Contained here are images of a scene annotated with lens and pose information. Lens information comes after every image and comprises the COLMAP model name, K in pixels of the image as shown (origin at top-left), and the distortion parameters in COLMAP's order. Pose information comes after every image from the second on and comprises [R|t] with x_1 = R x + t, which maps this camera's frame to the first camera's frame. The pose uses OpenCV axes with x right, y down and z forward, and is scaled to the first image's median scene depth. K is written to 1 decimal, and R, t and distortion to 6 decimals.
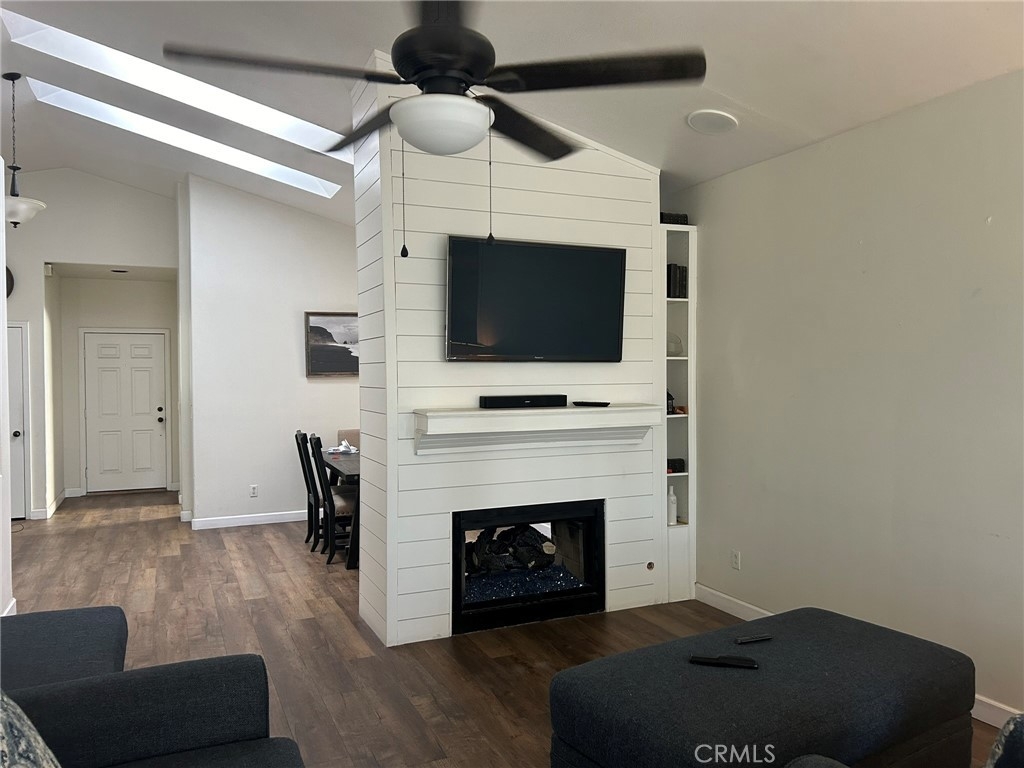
lens RADIAL K [[776.6, 0, 512.7], [0, 776.6, 383.9], [0, 0, 1]] dist [0.060012, -0.068508]
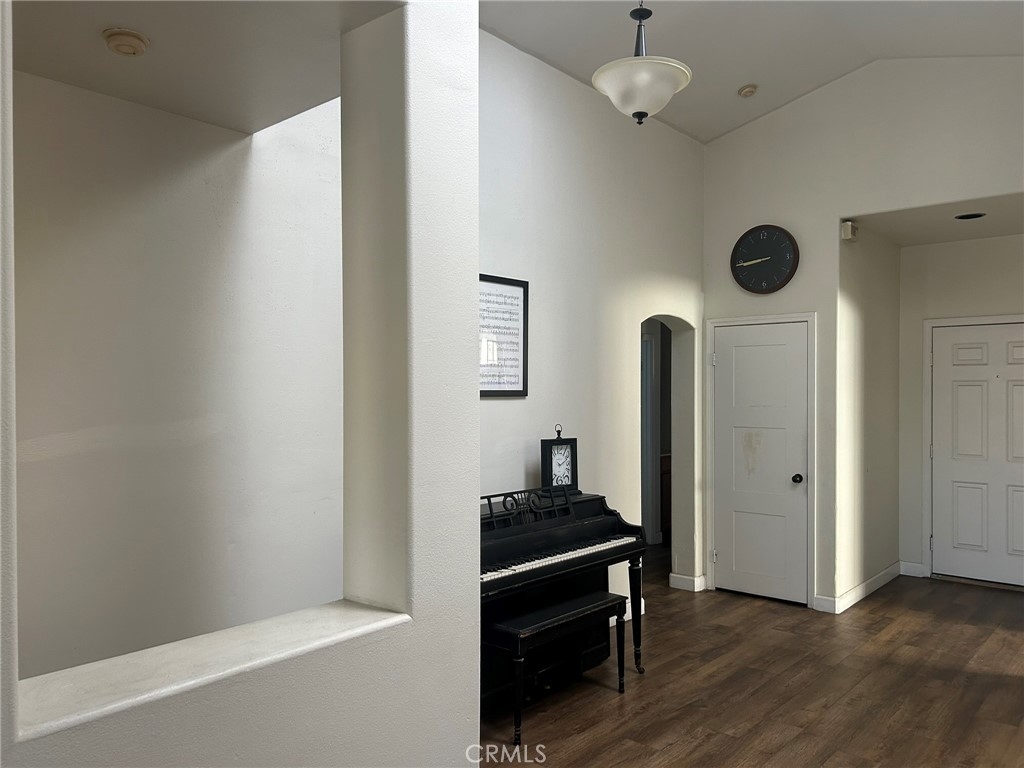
lens RADIAL K [[776.6, 0, 512.4], [0, 776.6, 388.3], [0, 0, 1]] dist [0.060012, -0.068508]
pose [[0.430235, 0.008425, -0.902677, -0.124228], [-0.018203, 0.999834, 0.000656, -0.010067], [0.902533, 0.016150, 0.430317, 0.476153]]
